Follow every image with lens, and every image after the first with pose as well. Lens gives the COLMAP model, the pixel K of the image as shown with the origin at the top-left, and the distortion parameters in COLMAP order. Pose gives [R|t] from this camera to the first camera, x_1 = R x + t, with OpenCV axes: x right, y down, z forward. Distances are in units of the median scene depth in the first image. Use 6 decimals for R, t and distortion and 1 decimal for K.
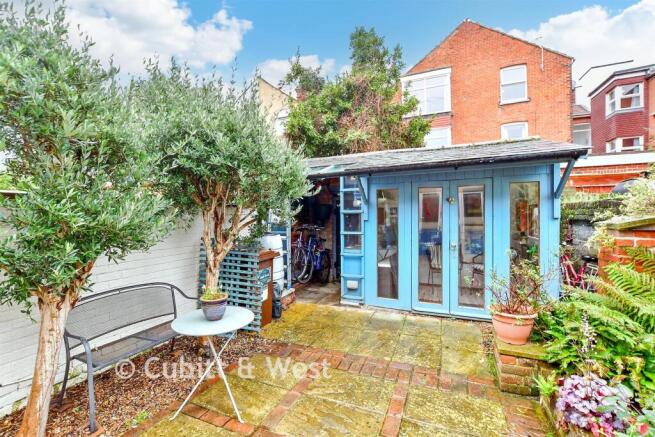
lens RADIAL K [[286.1, 0, 324.9], [0, 286.1, 220.0], [0, 0, 1]] dist [0.000427, -0.000038]
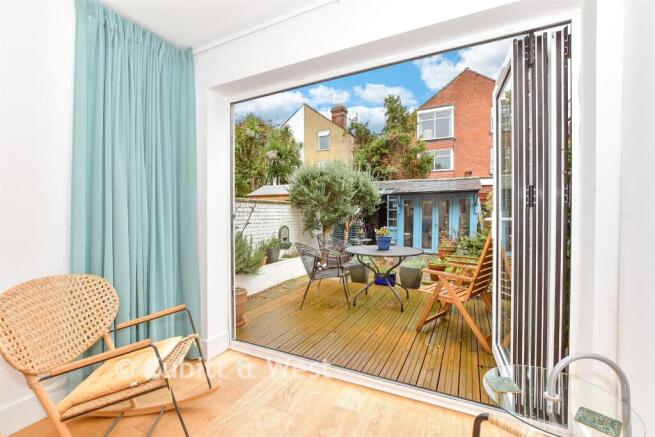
lens RADIAL K [[286.1, 0, 328.7], [0, 286.1, 214.3], [0, 0, 1]] dist [0.000427, -0.000038]
pose [[0.999042, 0.012327, -0.042001, -0.301045], [-0.012846, 0.999844, -0.012125, 0.037482], [0.041845, 0.012653, 0.999044, -1.221178]]
